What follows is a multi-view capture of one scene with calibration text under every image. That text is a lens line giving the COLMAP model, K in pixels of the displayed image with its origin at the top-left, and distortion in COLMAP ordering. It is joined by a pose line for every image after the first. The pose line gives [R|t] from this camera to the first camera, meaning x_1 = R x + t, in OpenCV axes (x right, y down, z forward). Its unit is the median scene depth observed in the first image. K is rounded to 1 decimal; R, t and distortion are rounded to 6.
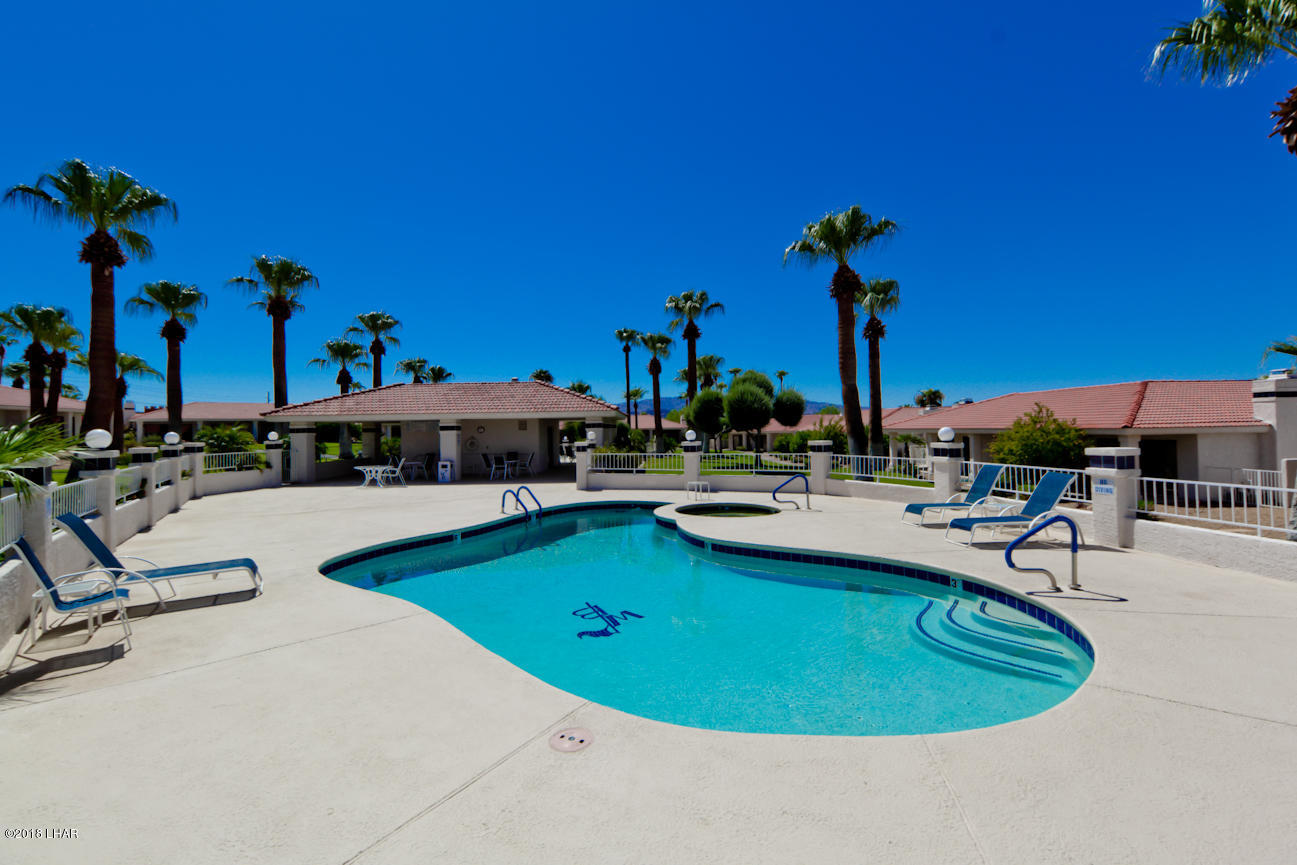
lens RADIAL K [[590.0, 0, 643.1], [0, 590.0, 421.5], [0, 0, 1]] dist [0.026233, -0.017701]
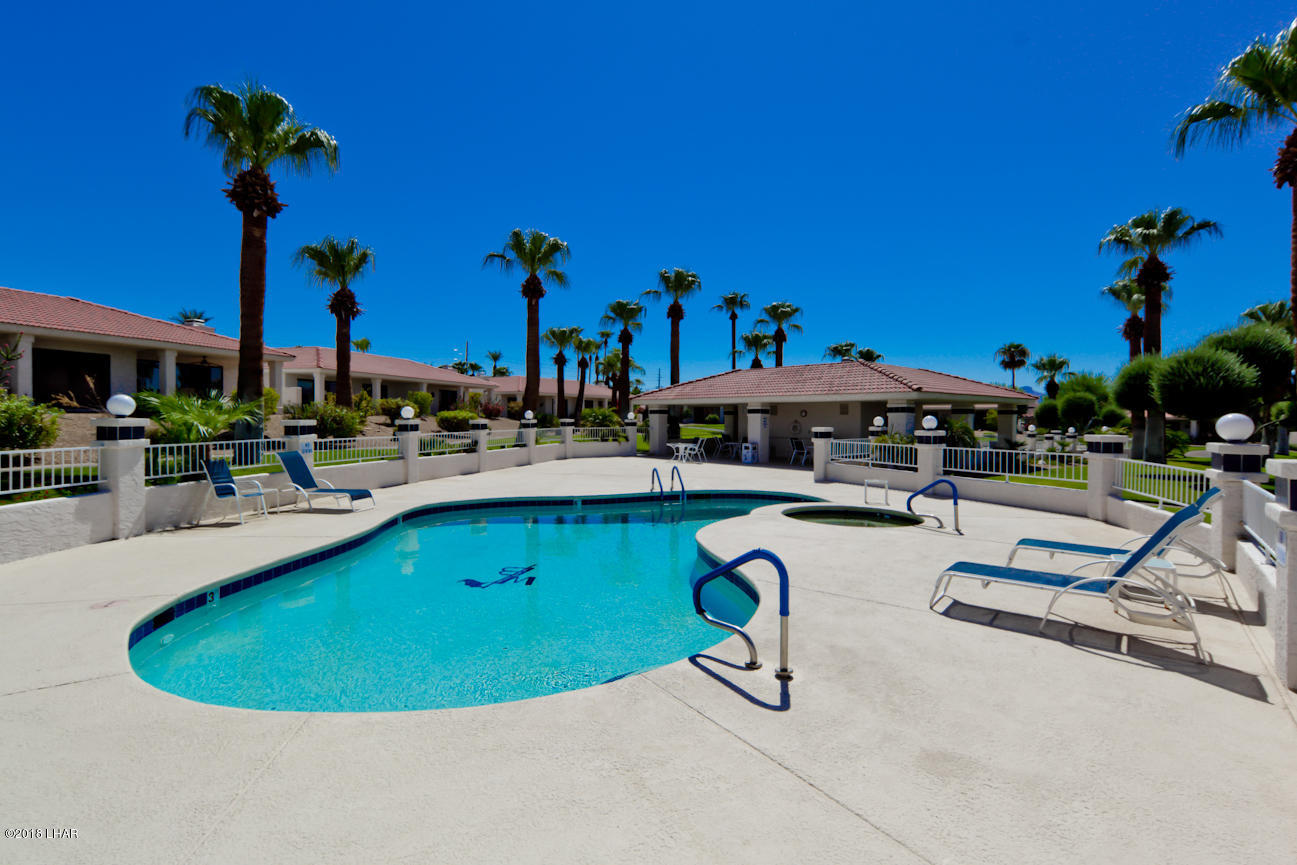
lens RADIAL K [[604.2, 0, 652.8], [0, 604.2, 419.8], [0, 0, 1]] dist [0.026237, -0.015999]
pose [[0.671755, 0.018904, -0.740532, 0.325938], [-0.005680, 0.999776, 0.020369, 0.006278], [0.740751, -0.009476, 0.671713, 0.167687]]
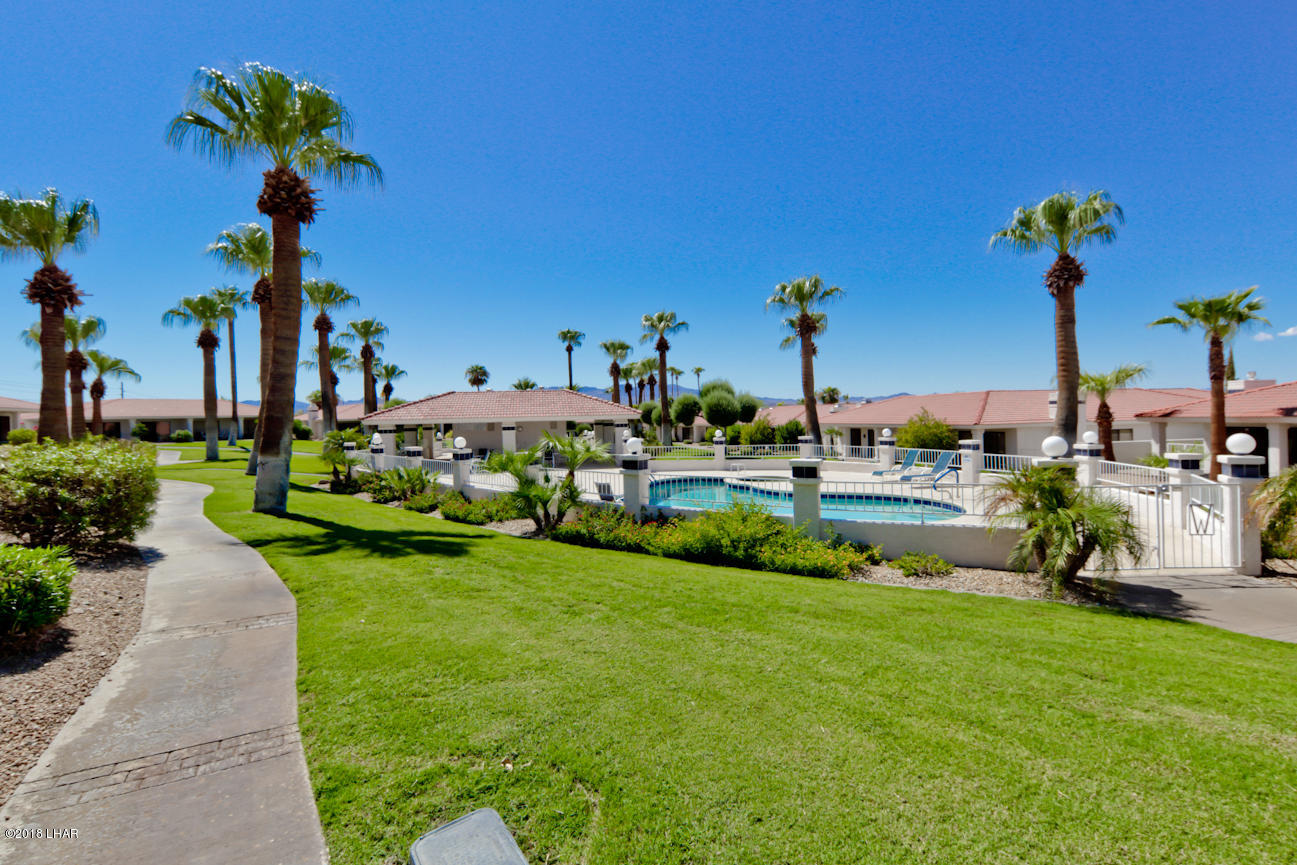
lens RADIAL K [[604.2, 0, 652.8], [0, 604.2, 419.8], [0, 0, 1]] dist [0.026237, -0.015999]
pose [[0.981475, -0.007580, 0.191440, -0.266028], [0.004994, 0.999890, 0.013983, -0.023521], [-0.191524, -0.012768, 0.981405, -0.327940]]
